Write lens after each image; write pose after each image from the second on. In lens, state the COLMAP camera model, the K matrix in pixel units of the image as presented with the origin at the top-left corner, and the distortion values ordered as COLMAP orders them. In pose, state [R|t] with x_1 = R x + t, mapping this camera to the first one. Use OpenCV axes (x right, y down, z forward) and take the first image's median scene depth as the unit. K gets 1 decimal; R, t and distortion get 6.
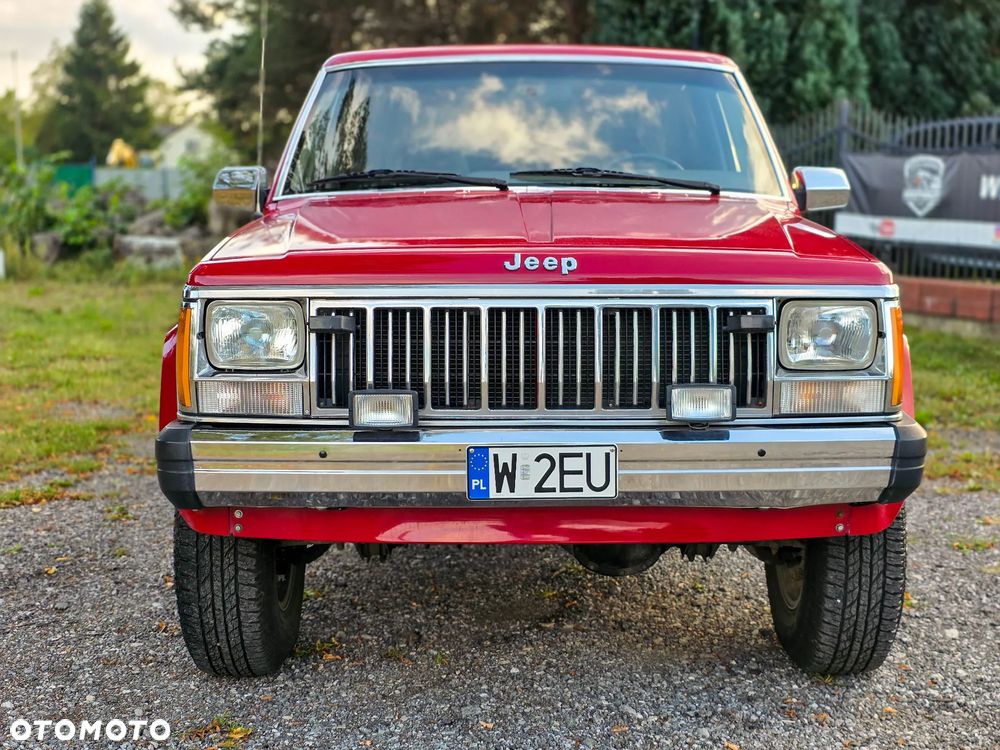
lens RADIAL K [[1259.9, 0, 506.3], [0, 1259.9, 381.6], [0, 0, 1]] dist [-0.002457, 0.000000]
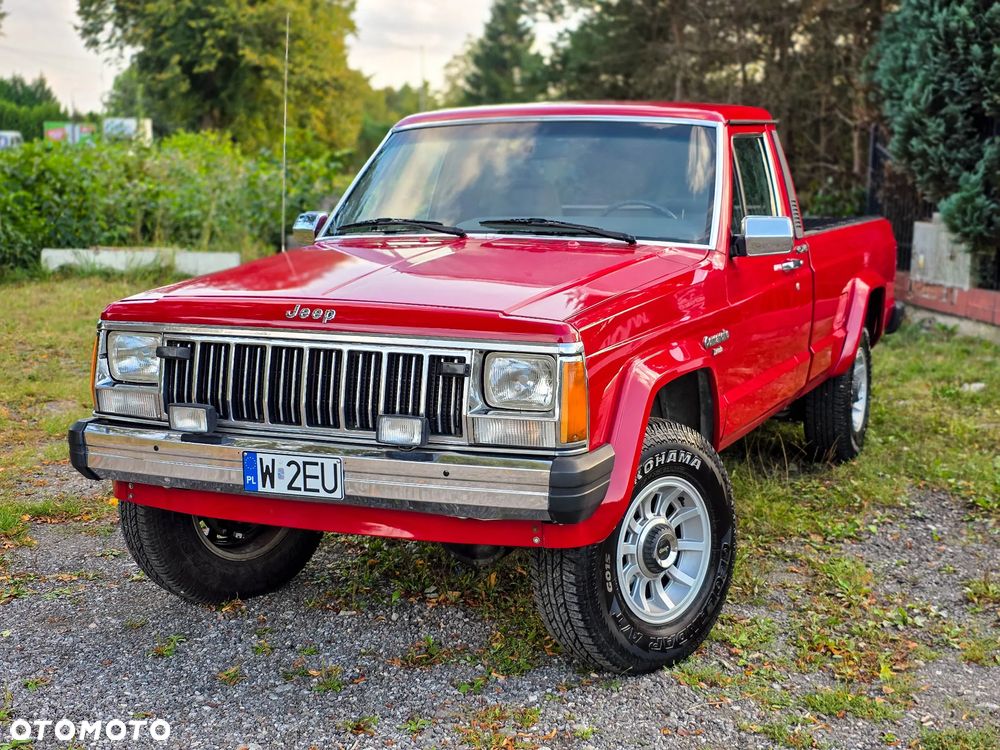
lens RADIAL K [[1353.9, 0, 497.8], [0, 1353.9, 368.3], [0, 0, 1]] dist [0.062458, 0.000000]
pose [[0.939747, 0.054931, -0.337429, 0.687505], [-0.058000, 0.998316, 0.000987, -0.050996], [0.336915, 0.018643, 0.941351, -0.246639]]
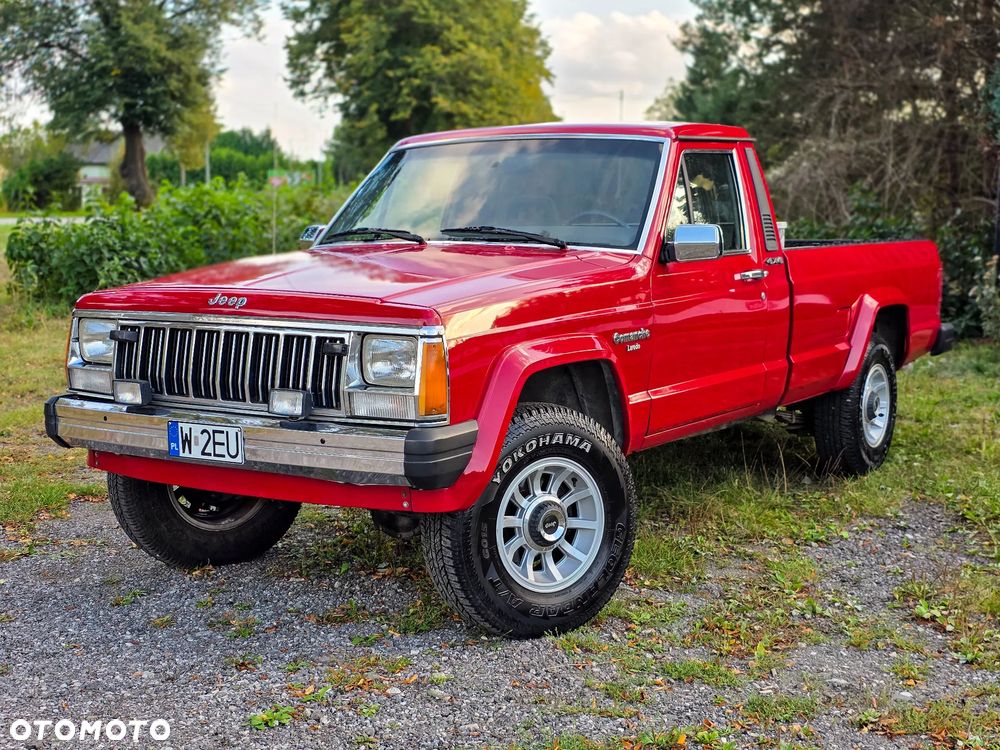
lens RADIAL K [[1353.9, 0, 503.2], [0, 1353.9, 378.7], [0, 0, 1]] dist [0.062458, 0.000000]
pose [[0.870611, 0.062724, -0.487958, 1.094115], [-0.080014, 0.996686, -0.014641, -0.006350], [0.485423, 0.051790, 0.872744, -0.221752]]
